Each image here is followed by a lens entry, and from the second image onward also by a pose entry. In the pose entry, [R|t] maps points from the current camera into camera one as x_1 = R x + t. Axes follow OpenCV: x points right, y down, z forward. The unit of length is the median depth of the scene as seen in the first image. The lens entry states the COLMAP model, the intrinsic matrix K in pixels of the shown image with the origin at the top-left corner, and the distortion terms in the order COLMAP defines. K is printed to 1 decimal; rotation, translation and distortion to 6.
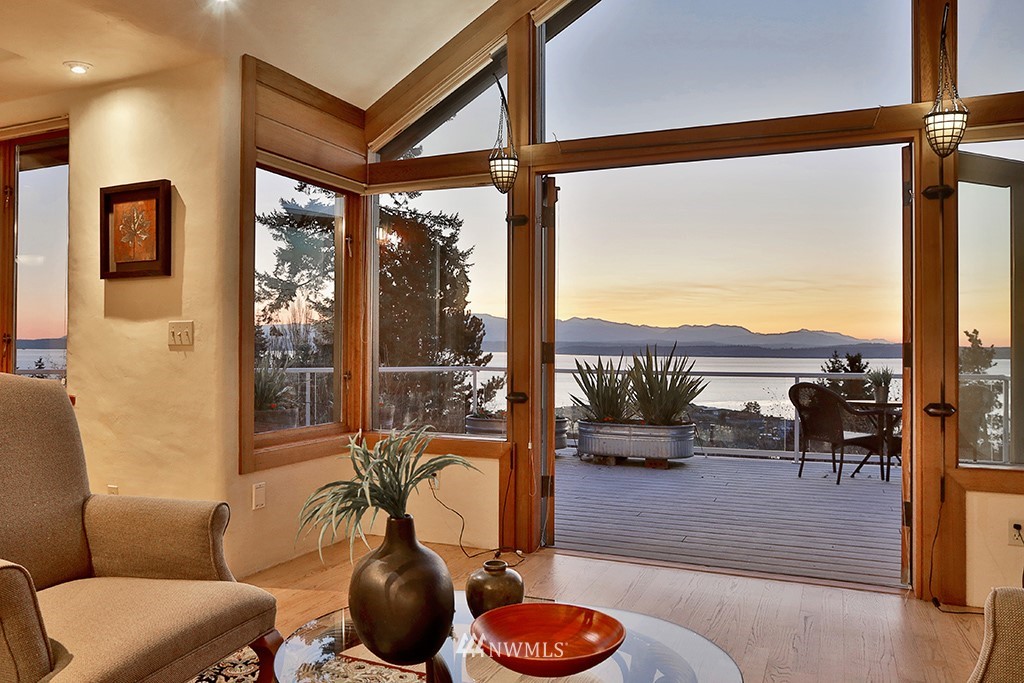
lens RADIAL K [[722.0, 0, 550.6], [0, 722.0, 350.5], [0, 0, 1]] dist [-0.017058, -0.000523]
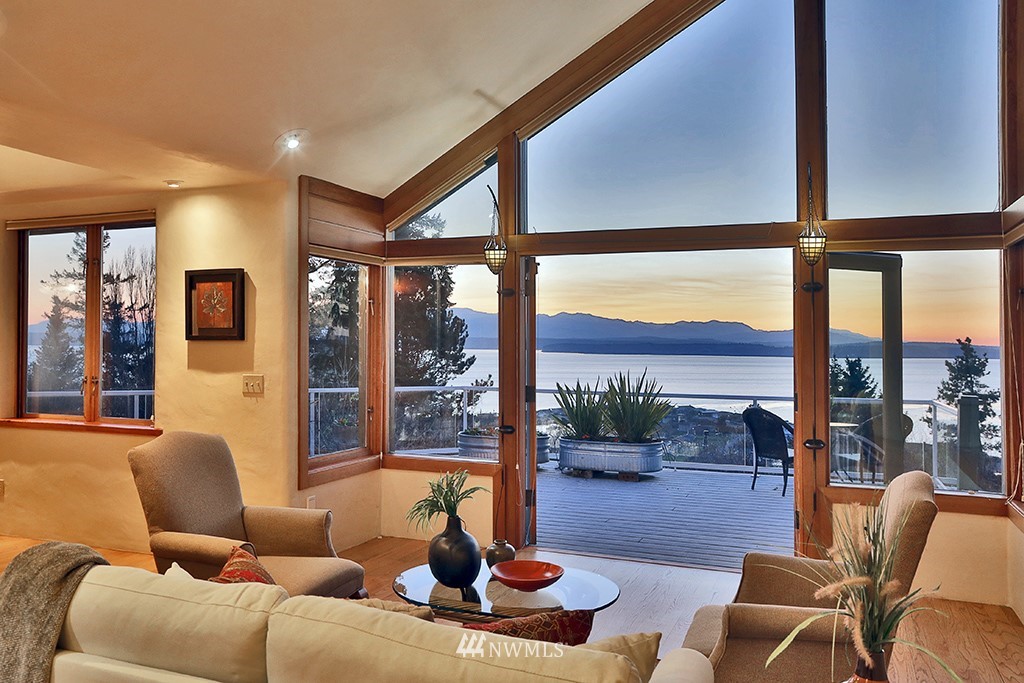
lens RADIAL K [[784.8, 0, 538.8], [0, 784.8, 359.2], [0, 0, 1]] dist [0.006765, 0.003828]
pose [[0.999997, 0.000675, 0.002170, 0.008316], [-0.000709, 0.999877, 0.015682, -0.075317], [-0.002159, -0.015684, 0.999875, -0.365444]]
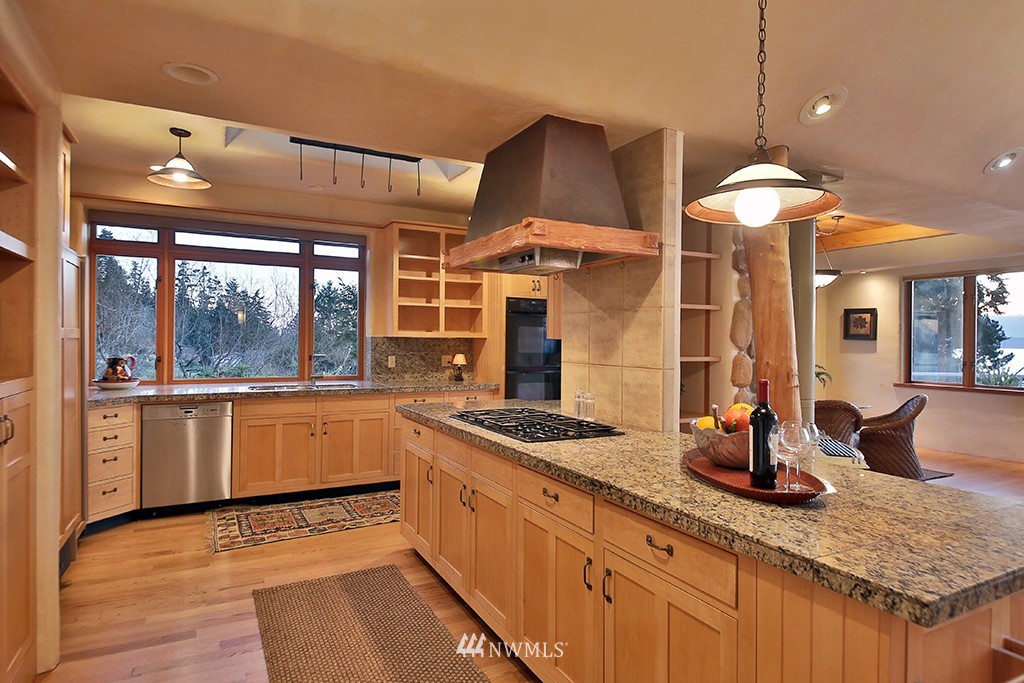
lens RADIAL K [[578.2, 0, 512.6], [0, 578.2, 346.2], [0, 0, 1]] dist [0.027373, -0.026177]
pose [[0.751469, 0.007088, -0.659730, -0.626785], [-0.004890, 0.999975, 0.005174, -0.072766], [0.659750, -0.000662, 0.751485, -1.276926]]
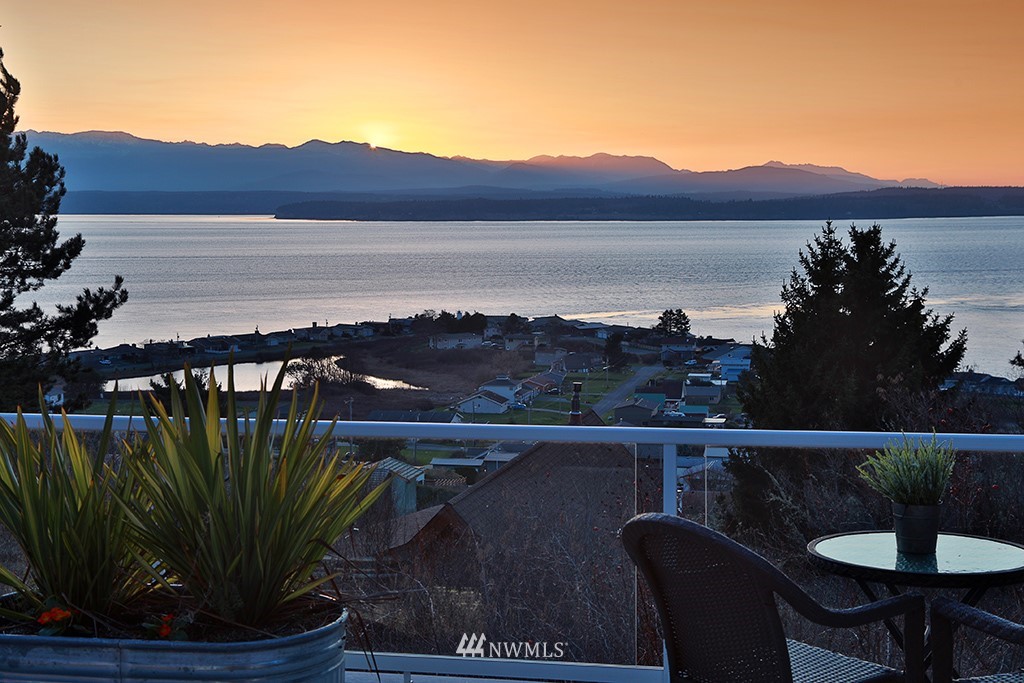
lens RADIAL K [[1460.6, 0, 522.3], [0, 1460.6, 344.1], [0, 0, 1]] dist [0.117584, 0.000000]
pose [[0.985777, -0.030887, 0.165193, 0.289269], [0.015224, 0.995337, 0.095255, -0.117726], [-0.167365, -0.091385, 0.981651, 0.640429]]
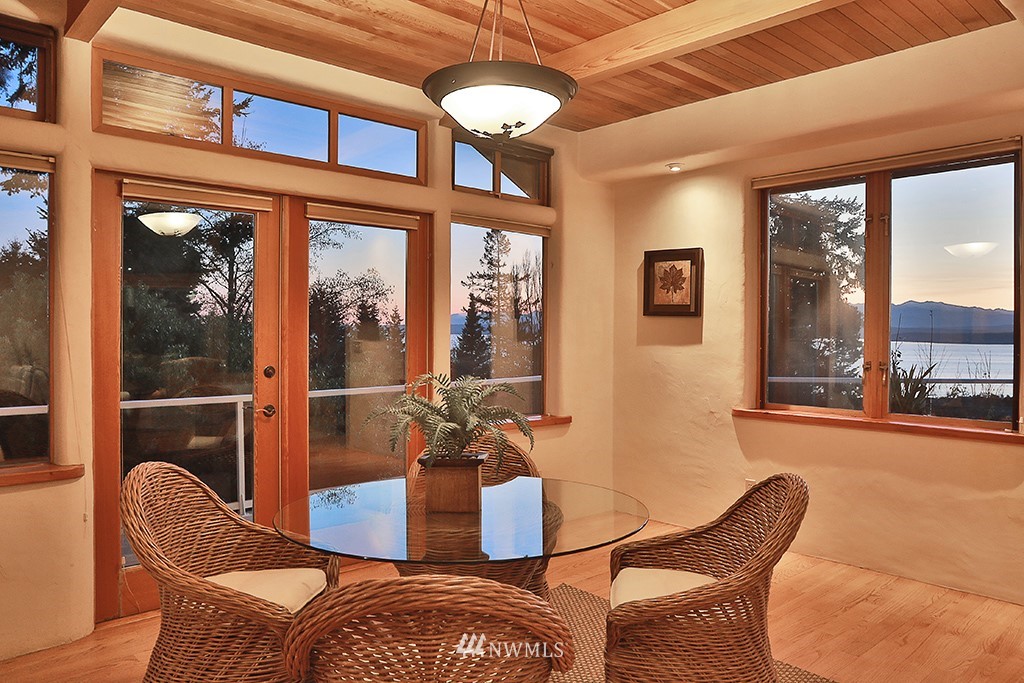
lens RADIAL K [[722.0, 0, 540.4], [0, 722.0, 356.7], [0, 0, 1]] dist [-0.017058, -0.000523]
pose [[0.913319, 0.015712, -0.406941, -0.771798], [-0.004299, 0.999572, 0.028943, -0.057255], [0.407222, -0.024685, 0.912996, -0.106335]]
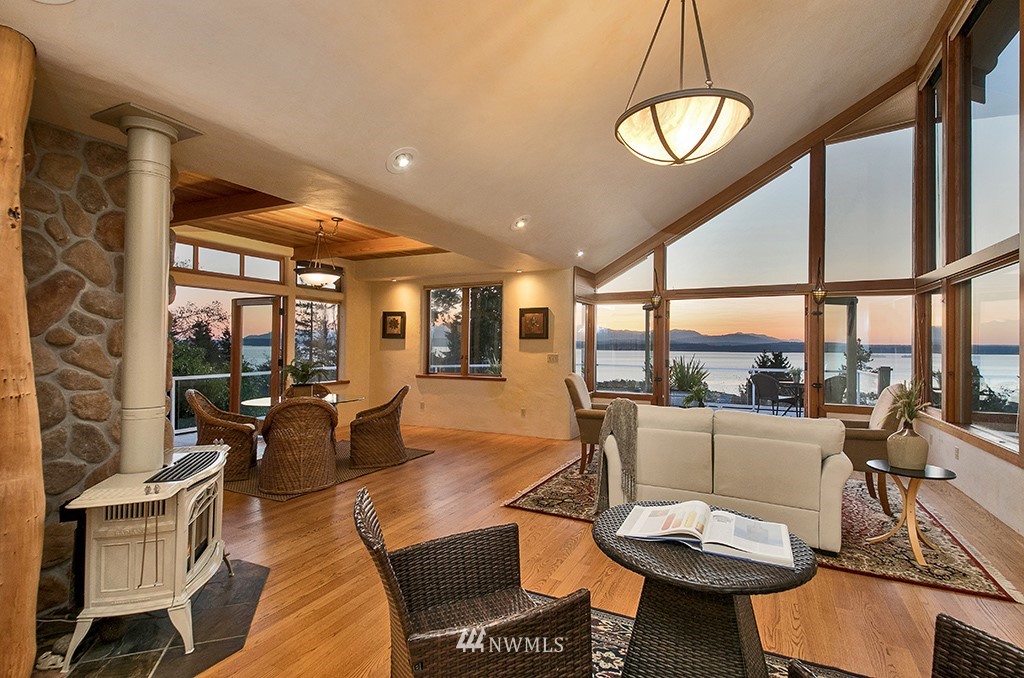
lens RADIAL K [[491.5, 0, 511.9], [0, 491.5, 348.0], [0, 0, 1]] dist [0.027638, -0.001506]
pose [[0.995910, -0.001343, -0.090336, -0.400739], [0.001691, 0.999991, 0.003781, -0.059522], [0.090330, -0.003918, 0.995904, -0.872821]]
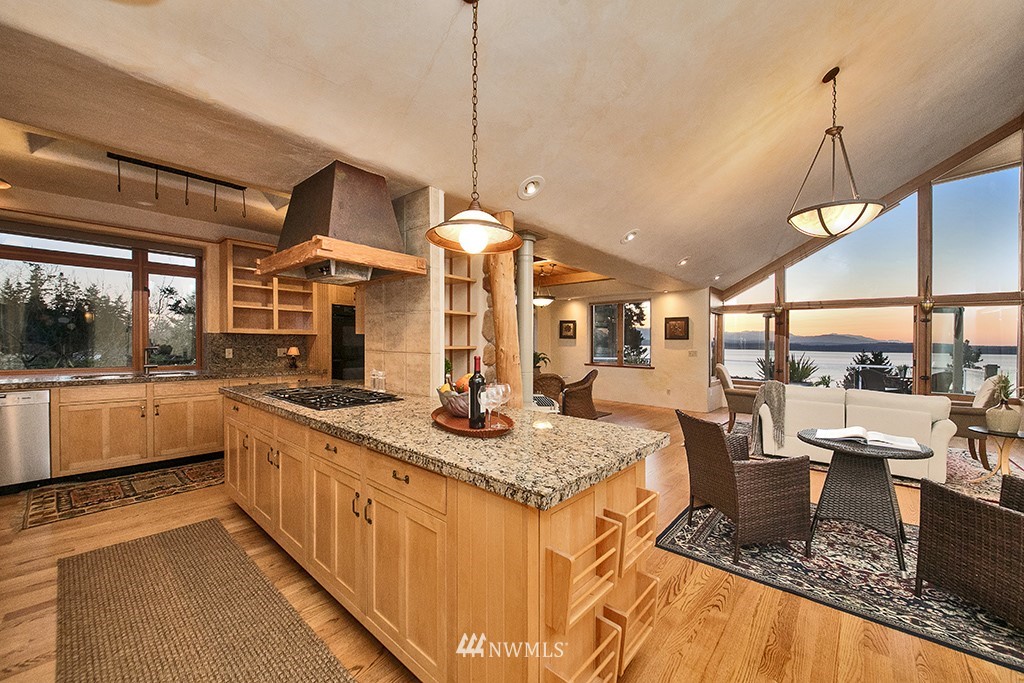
lens RADIAL K [[391.1, 0, 507.7], [0, 391.1, 345.5], [0, 0, 1]] dist [-0.006699, -0.002067]
pose [[0.937478, 0.007165, -0.347971, -0.588542], [-0.006003, 0.999972, 0.004415, -0.059367], [0.347993, -0.002050, 0.937495, -1.215535]]
